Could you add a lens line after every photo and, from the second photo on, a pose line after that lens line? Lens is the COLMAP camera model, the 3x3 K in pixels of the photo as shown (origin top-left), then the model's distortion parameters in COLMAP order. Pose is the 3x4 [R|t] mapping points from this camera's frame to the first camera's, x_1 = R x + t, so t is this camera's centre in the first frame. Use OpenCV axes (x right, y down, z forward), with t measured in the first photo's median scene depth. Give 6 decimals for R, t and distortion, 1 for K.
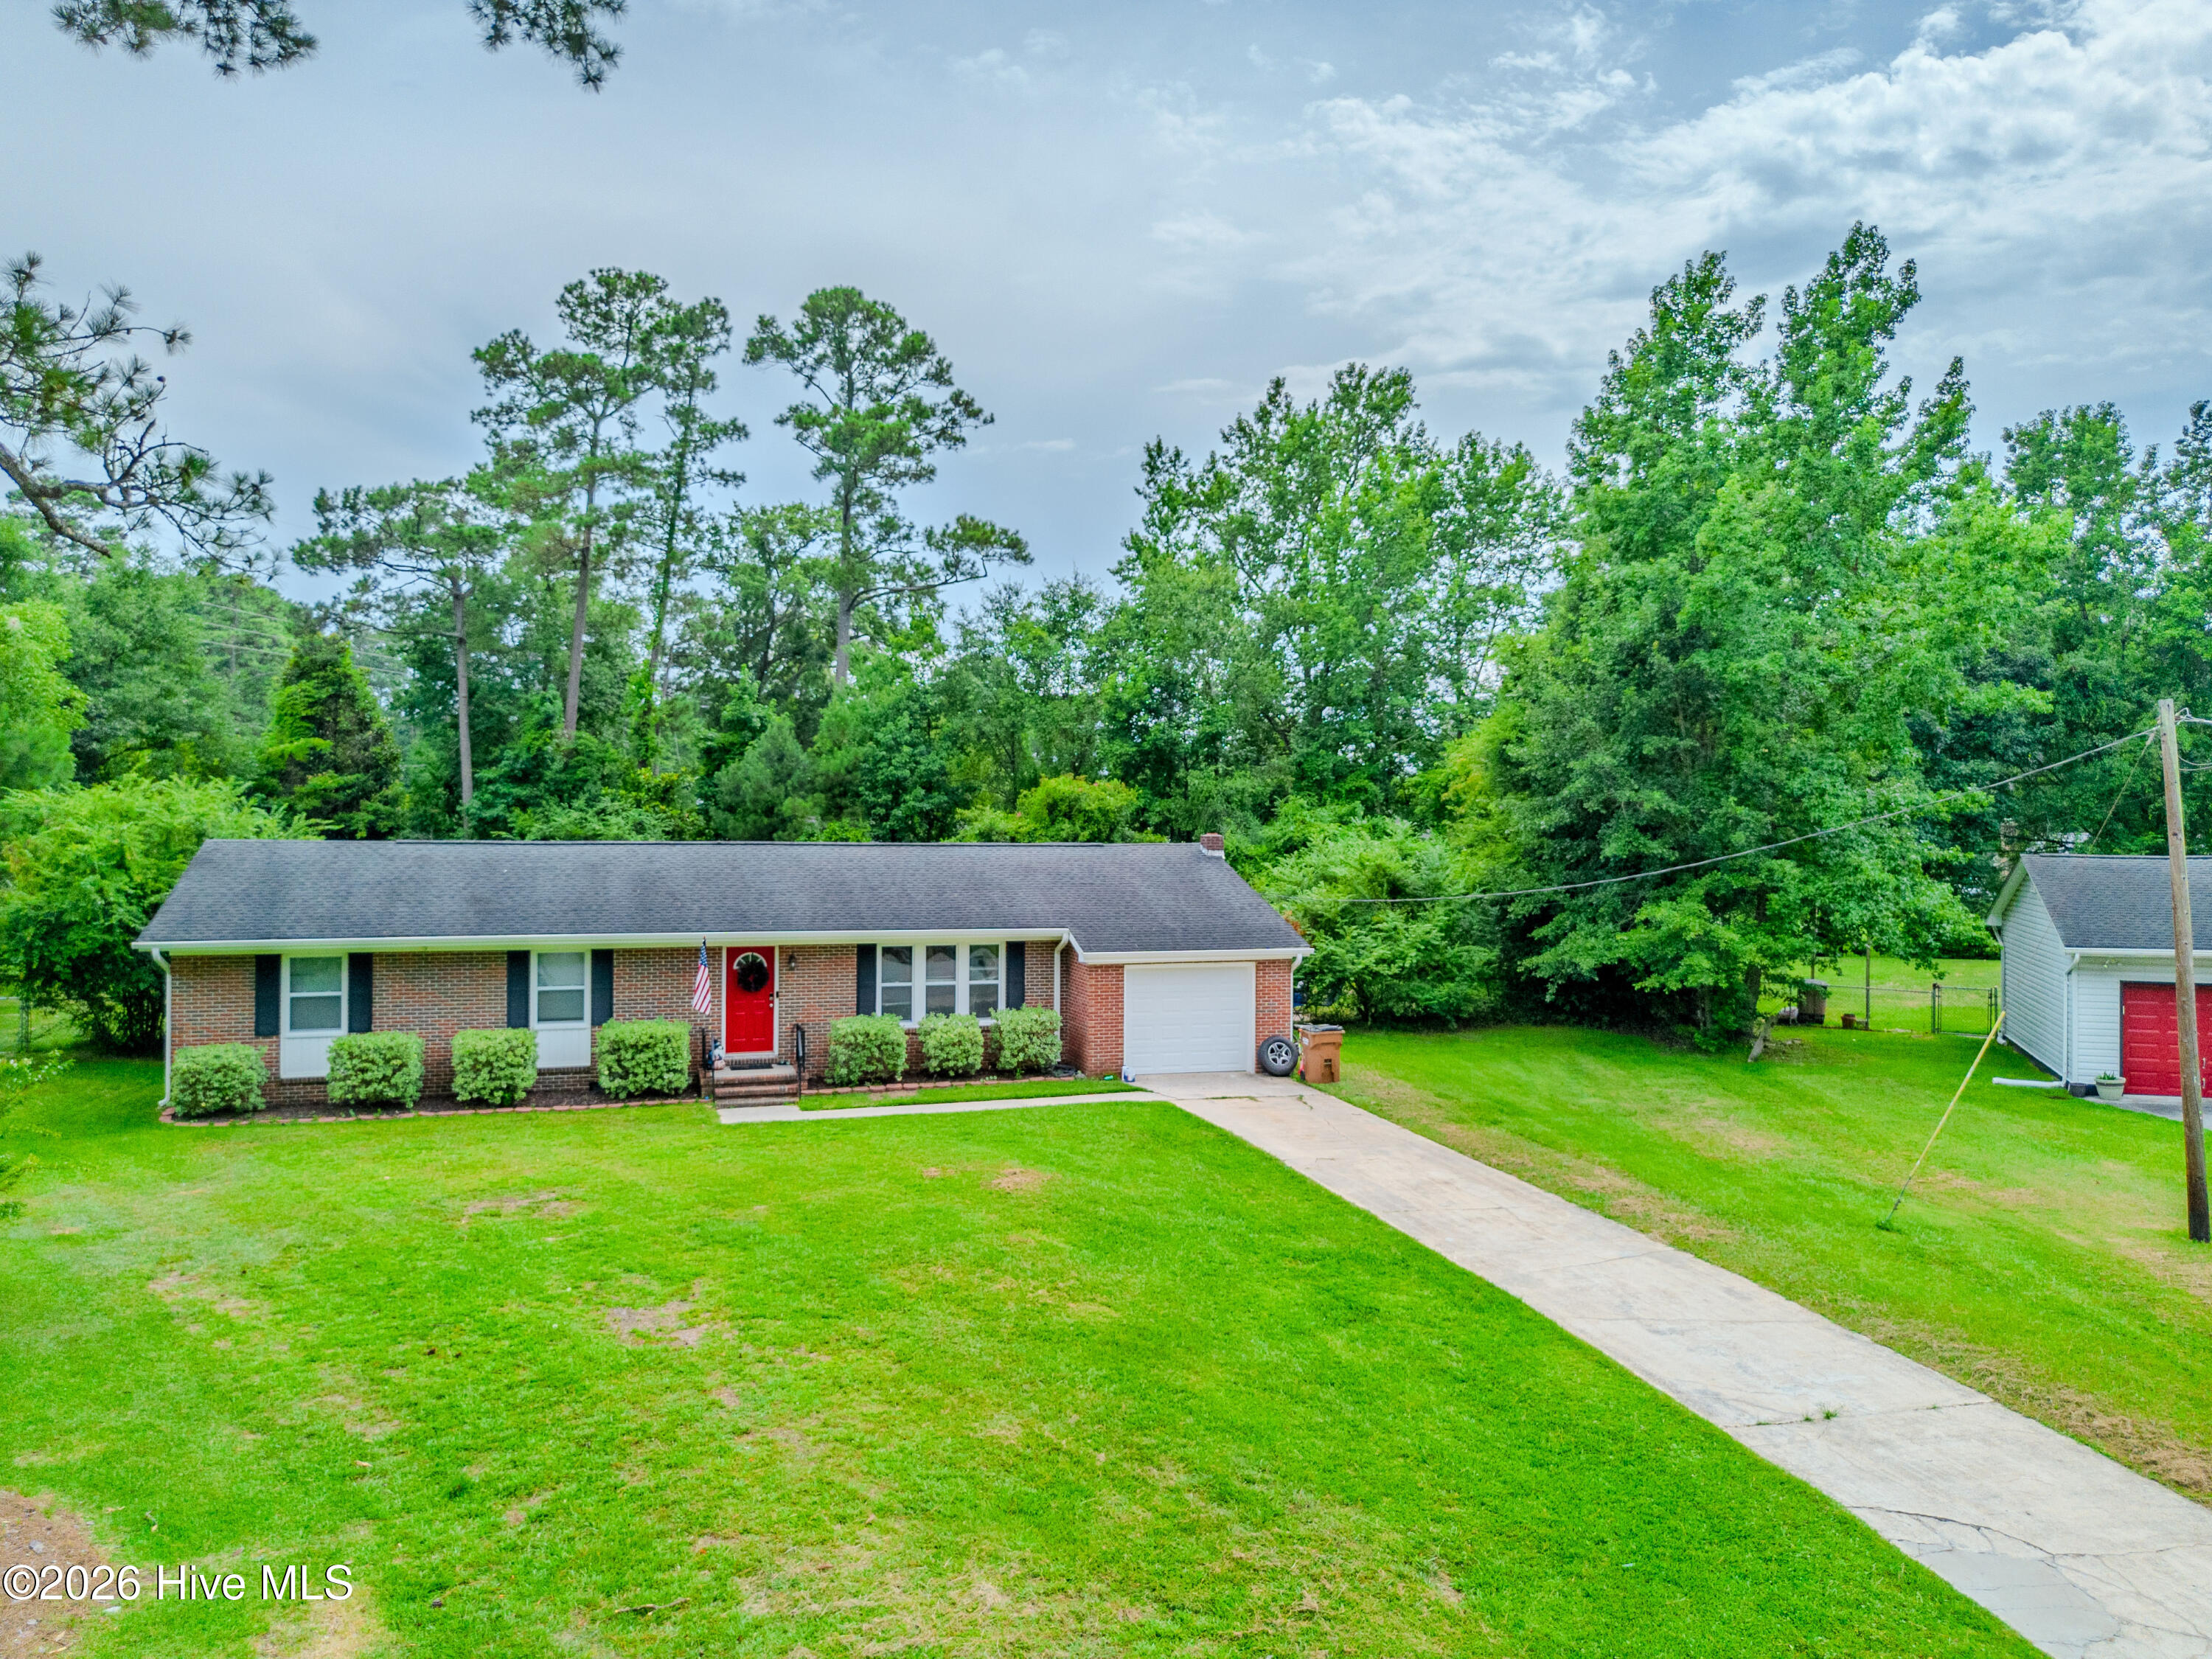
lens RADIAL K [[1584.8, 0, 1114.3], [0, 1584.8, 831.7], [0, 0, 1]] dist [0.051516, -0.034679]
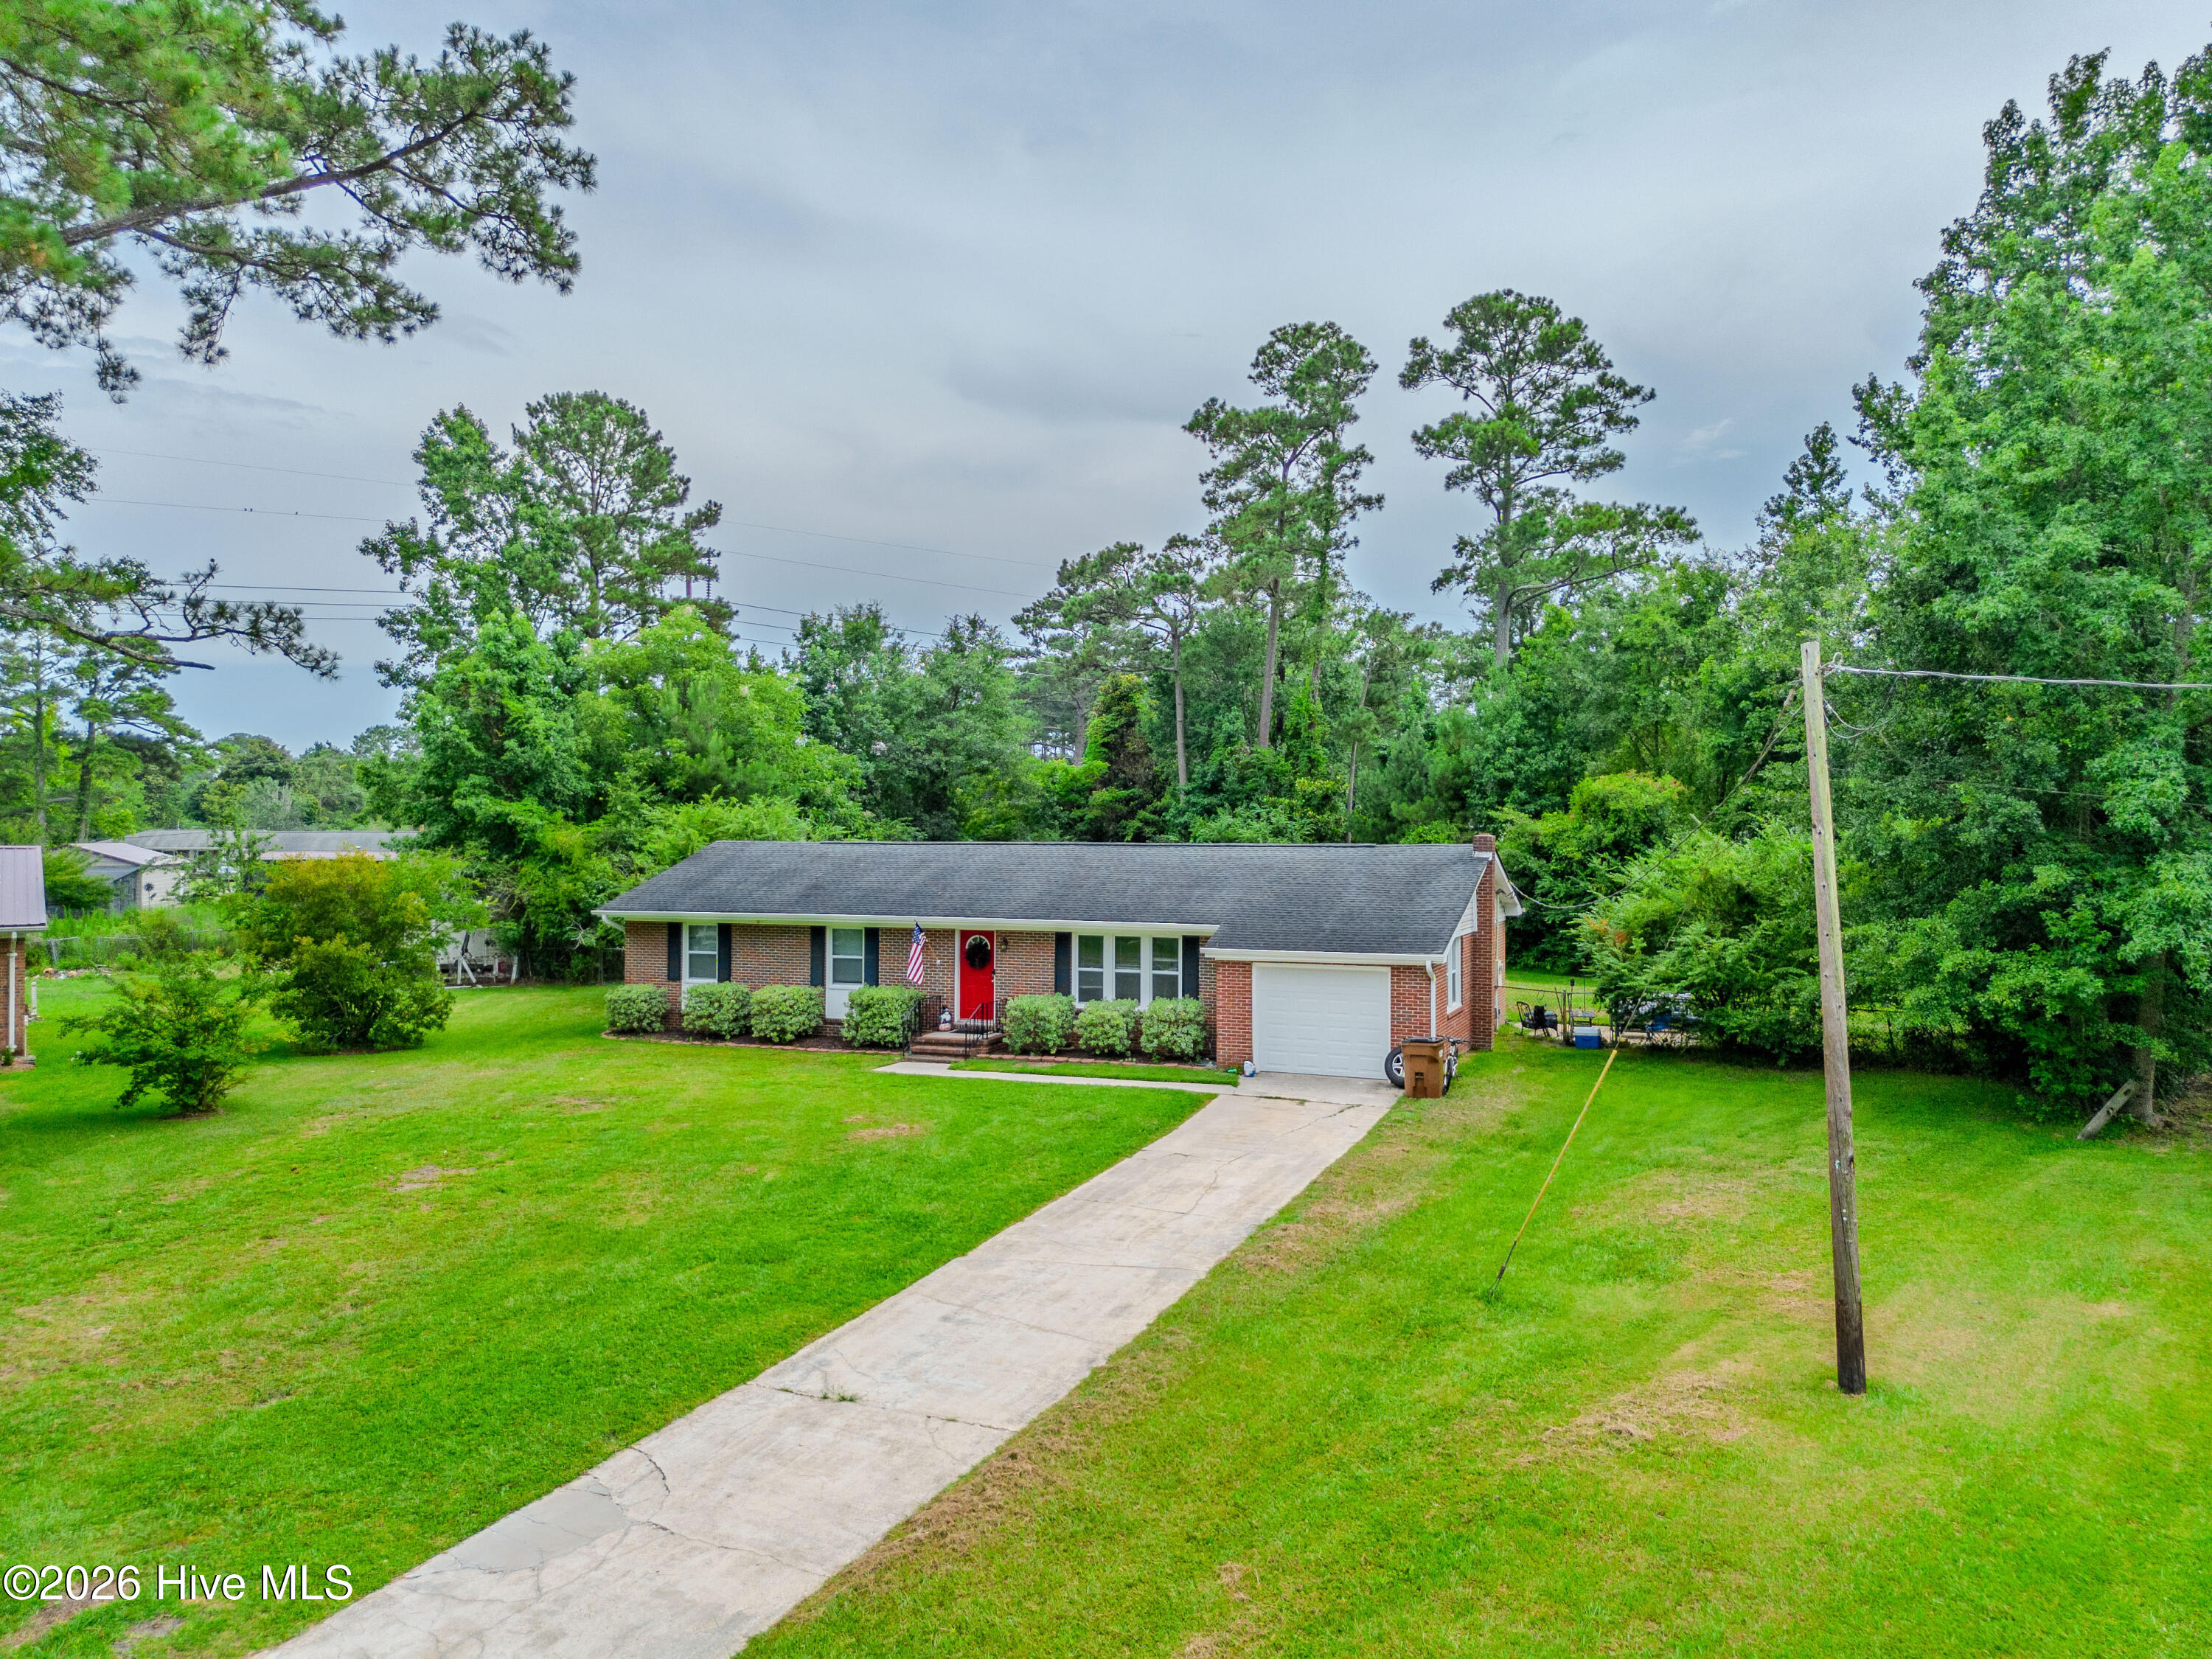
lens RADIAL K [[1573.9, 0, 1113.9], [0, 1573.9, 835.5], [0, 0, 1]] dist [0.071211, -0.066338]
pose [[0.770554, -0.003593, -0.637364, 0.562916], [0.002616, 0.999994, -0.002474, 0.004495], [0.637369, 0.000239, 0.770559, 0.154047]]
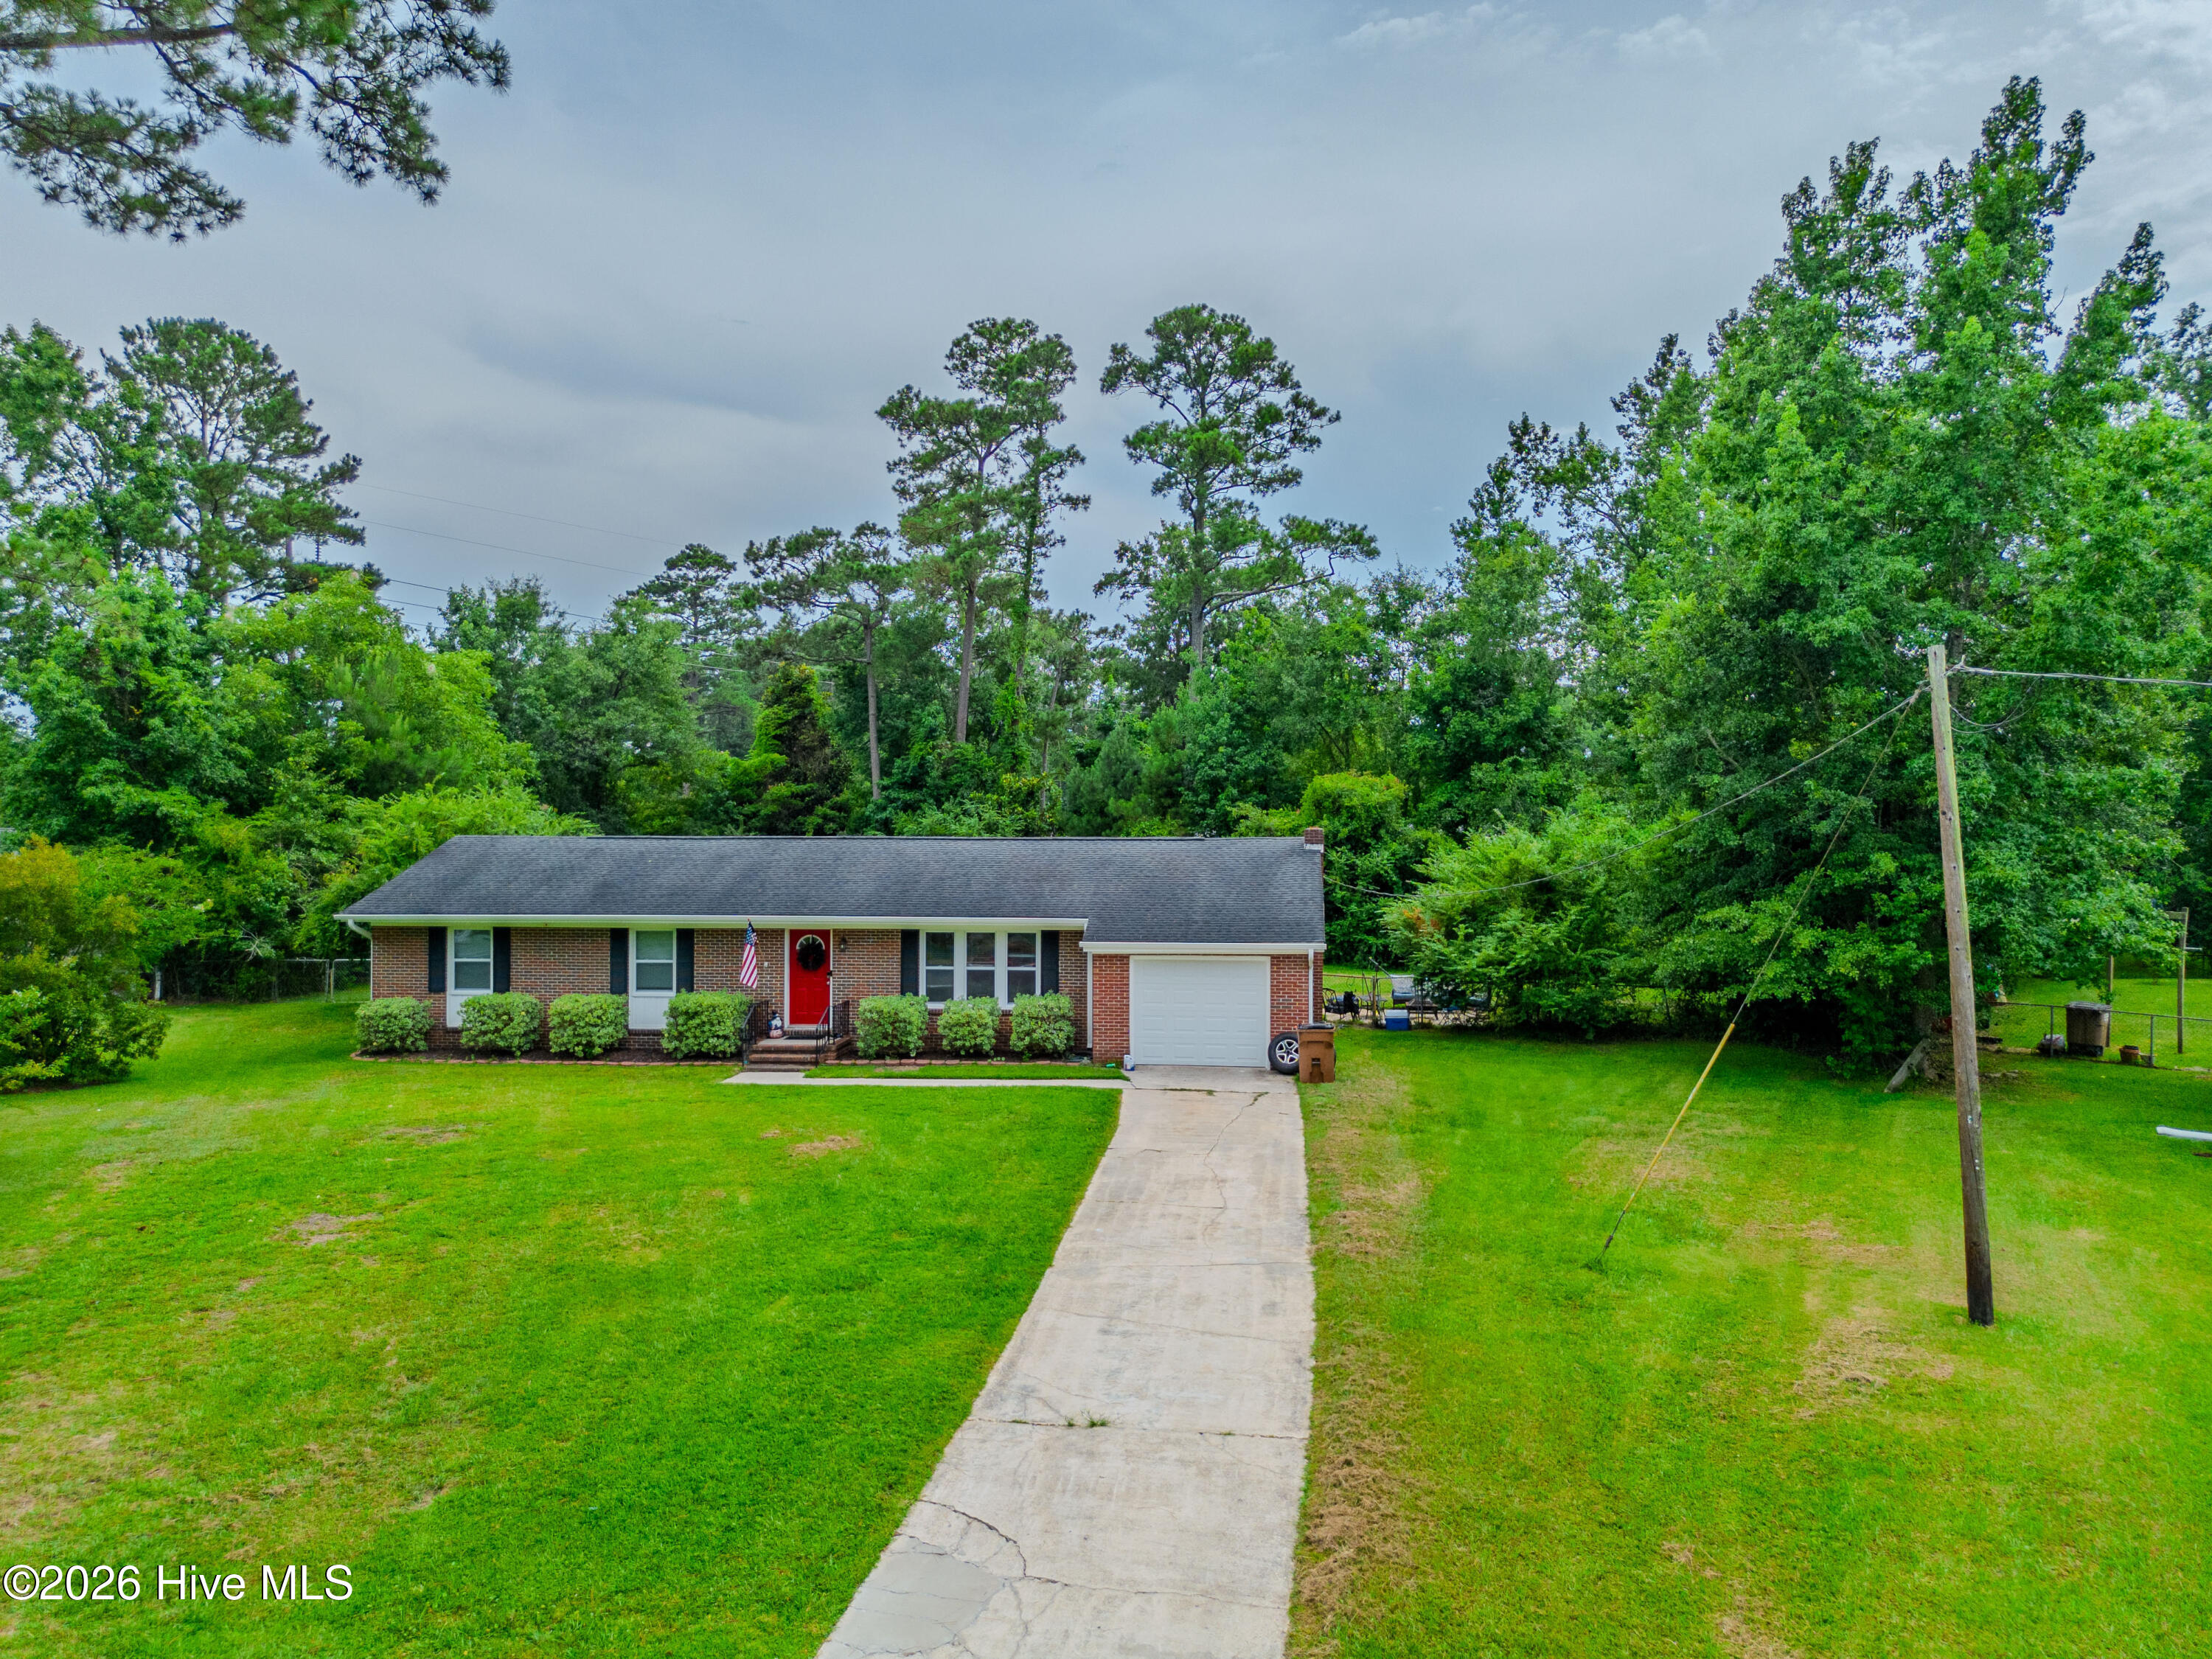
lens RADIAL K [[1573.9, 0, 1113.9], [0, 1573.9, 835.5], [0, 0, 1]] dist [0.071211, -0.066338]
pose [[0.917991, -0.003769, -0.396584, 0.382533], [0.003660, 0.999993, -0.001033, 0.007816], [0.396585, -0.000503, 0.917998, 0.066405]]
